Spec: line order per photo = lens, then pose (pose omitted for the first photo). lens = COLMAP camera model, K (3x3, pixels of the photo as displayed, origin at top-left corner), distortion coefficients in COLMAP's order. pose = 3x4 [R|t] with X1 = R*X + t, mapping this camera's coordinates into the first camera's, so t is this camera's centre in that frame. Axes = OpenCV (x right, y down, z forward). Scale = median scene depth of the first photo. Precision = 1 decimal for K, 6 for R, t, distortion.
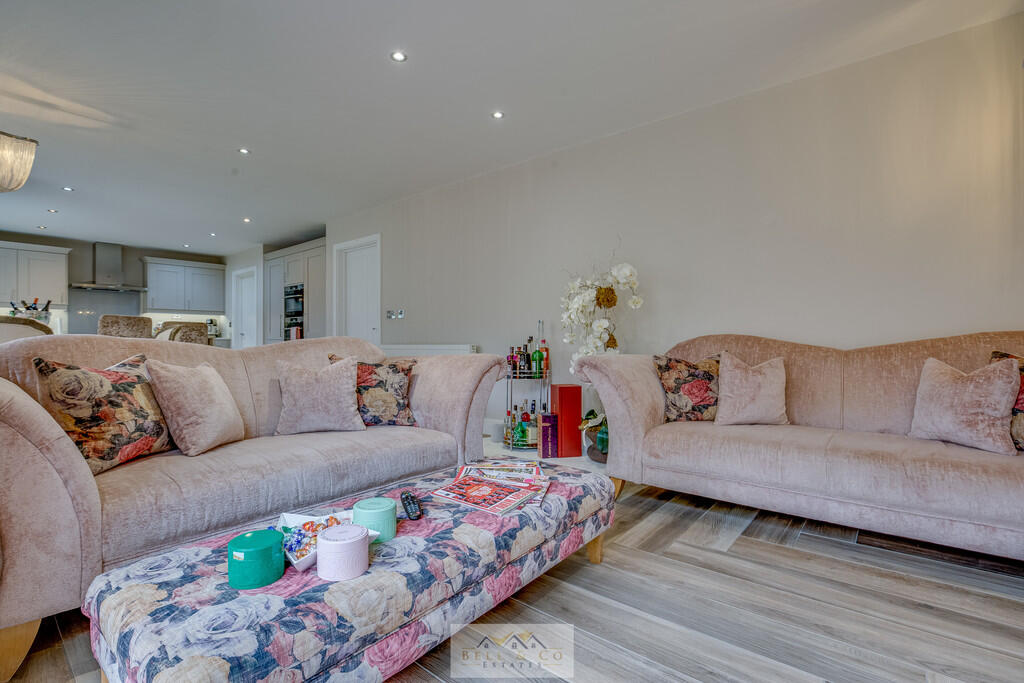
lens RADIAL K [[458.7, 0, 508.9], [0, 458.7, 343.7], [0, 0, 1]] dist [-0.019286, -0.000207]
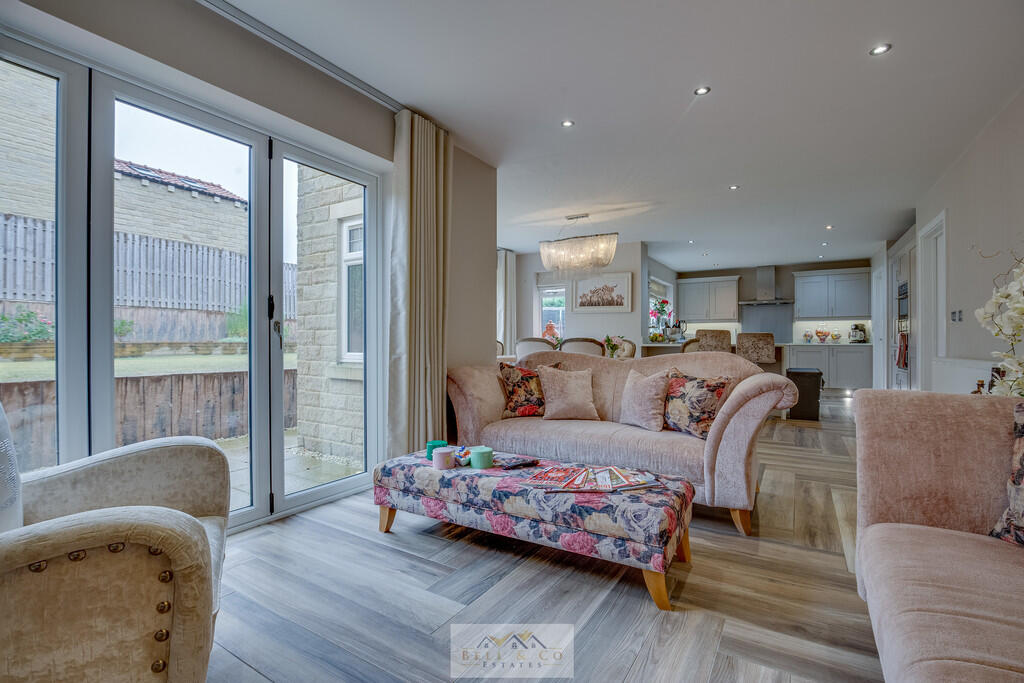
lens RADIAL K [[476.7, 0, 512.4], [0, 476.7, 339.2], [0, 0, 1]] dist [-0.000343, -0.000280]
pose [[0.149676, -0.007781, -0.988705, 1.237227], [-0.003722, 0.999958, -0.008433, -0.060008], [0.988728, 0.004942, 0.149640, 0.626525]]
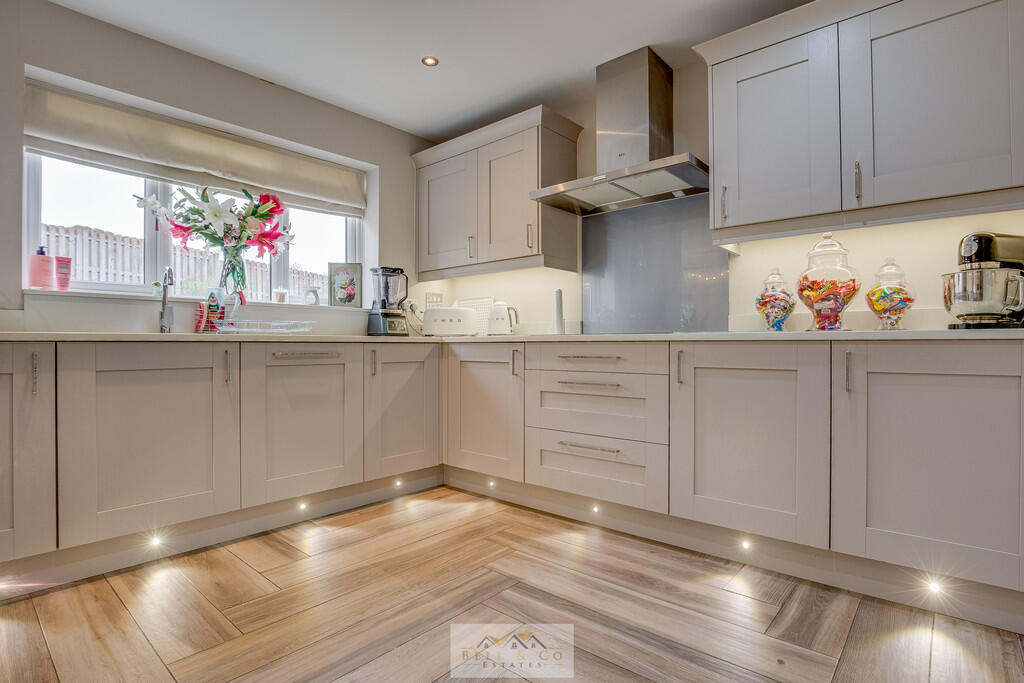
lens RADIAL K [[504.5, 0, 511.2], [0, 504.5, 348.6], [0, 0, 1]] dist [-0.037244, -0.000052]
pose [[-0.015955, 0.002820, -0.999869, -2.390014], [0.004719, 0.999985, 0.002745, -0.033633], [0.999862, -0.004675, -0.015968, 4.226314]]
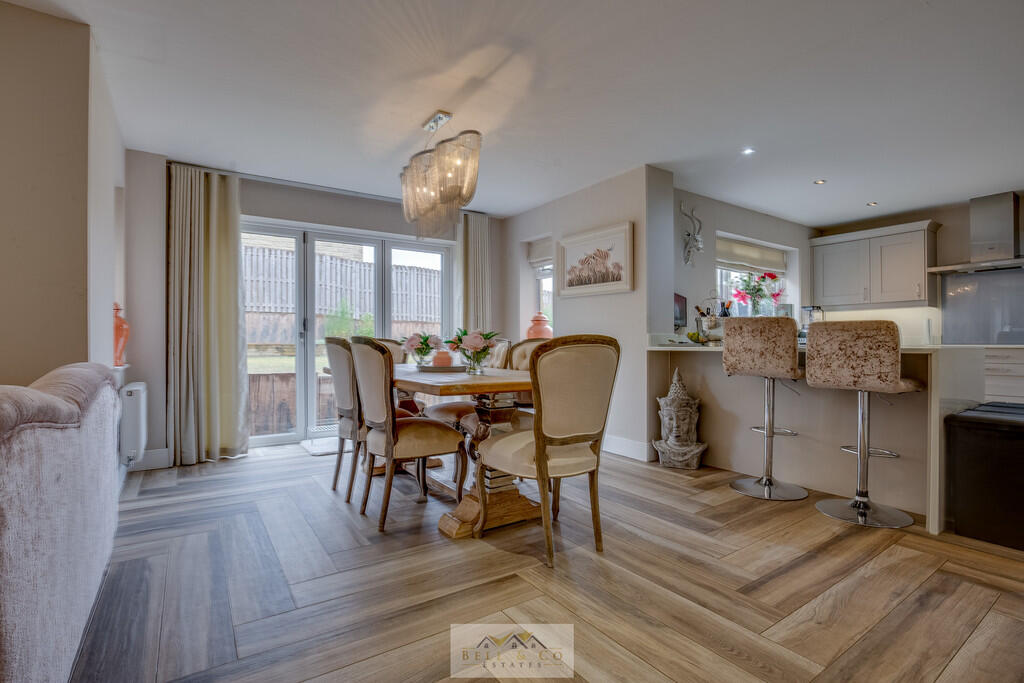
lens RADIAL K [[476.7, 0, 508.2], [0, 476.7, 342.2], [0, 0, 1]] dist [-0.000343, -0.000280]
pose [[-0.274850, -0.005256, -0.961473, -0.331980], [-0.003741, 0.999983, -0.004397, -0.063103], [0.961480, 0.002388, -0.274865, 2.450942]]
